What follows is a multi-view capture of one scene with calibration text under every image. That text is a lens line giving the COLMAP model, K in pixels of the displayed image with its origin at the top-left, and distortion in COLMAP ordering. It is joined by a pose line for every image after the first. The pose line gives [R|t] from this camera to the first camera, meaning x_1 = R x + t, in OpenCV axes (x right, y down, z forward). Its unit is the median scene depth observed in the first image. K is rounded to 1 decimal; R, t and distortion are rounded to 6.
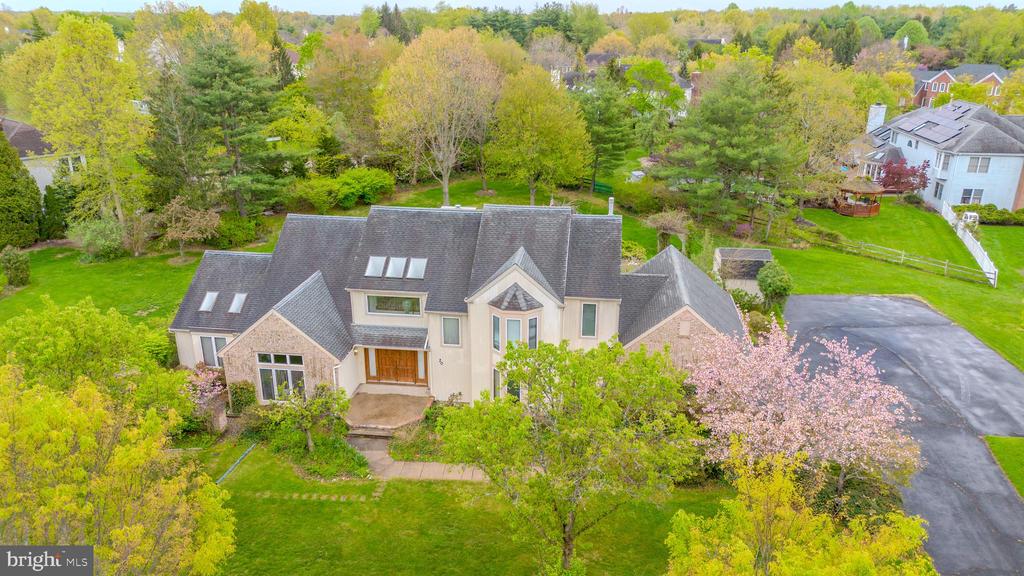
lens RADIAL K [[723.3, 0, 512.9], [0, 723.3, 282.5], [0, 0, 1]] dist [0.064230, -0.058478]
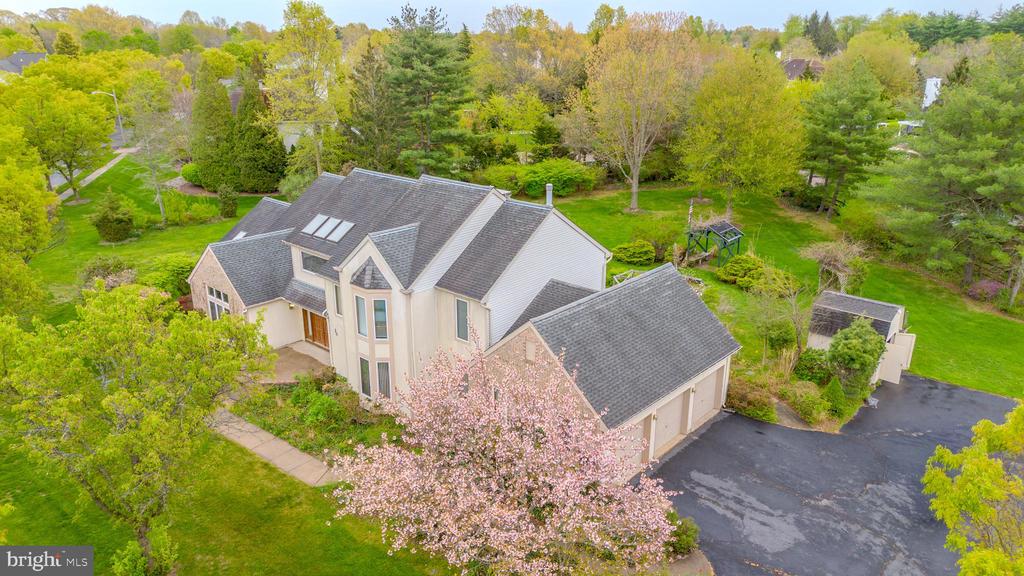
lens RADIAL K [[723.3, 0, 512.0], [0, 723.3, 287.6], [0, 0, 1]] dist [0.064230, -0.058478]
pose [[0.823338, 0.182686, -0.537346, 0.506531], [-0.192036, 0.980607, 0.039142, -0.024402], [0.534076, 0.070963, 0.842453, 0.277912]]
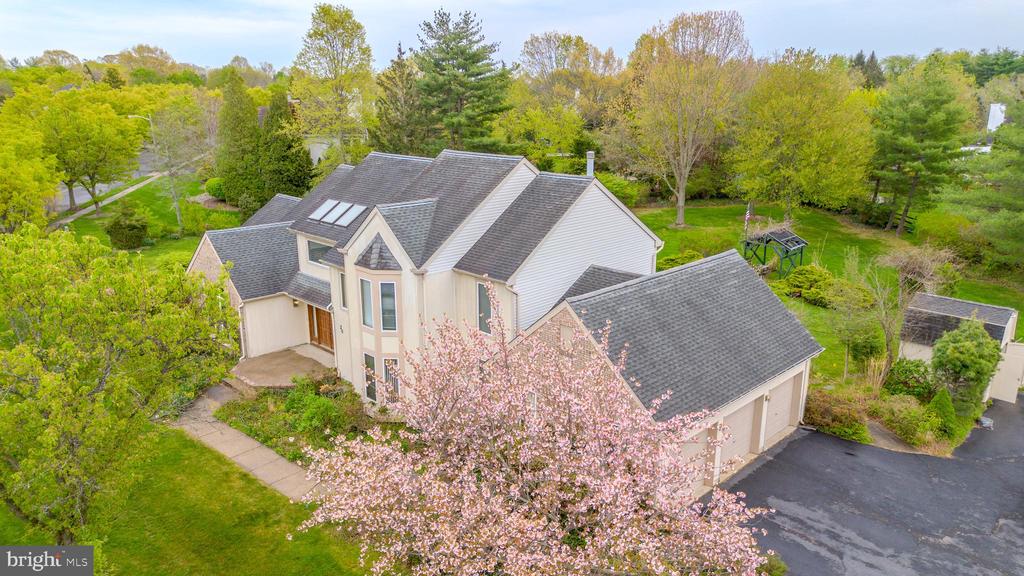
lens RADIAL K [[723.3, 0, 511.5], [0, 723.3, 287.4], [0, 0, 1]] dist [0.064230, -0.058478]
pose [[0.792535, 0.157707, -0.589081, 0.455533], [-0.204387, 0.978805, -0.012935, 0.030274], [0.574556, 0.130652, 0.807970, 0.382069]]
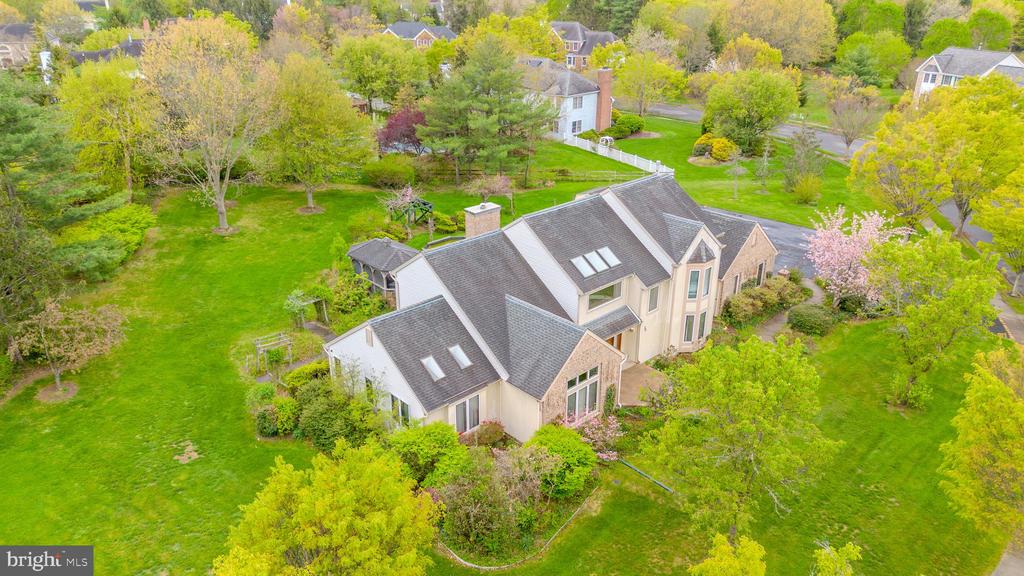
lens RADIAL K [[723.3, 0, 509.8], [0, 723.3, 285.1], [0, 0, 1]] dist [0.064230, -0.058478]
pose [[0.634424, -0.307044, 0.709388, -0.883187], [0.264319, 0.948575, 0.174184, -0.181495], [-0.726390, 0.076999, 0.682956, 0.320978]]
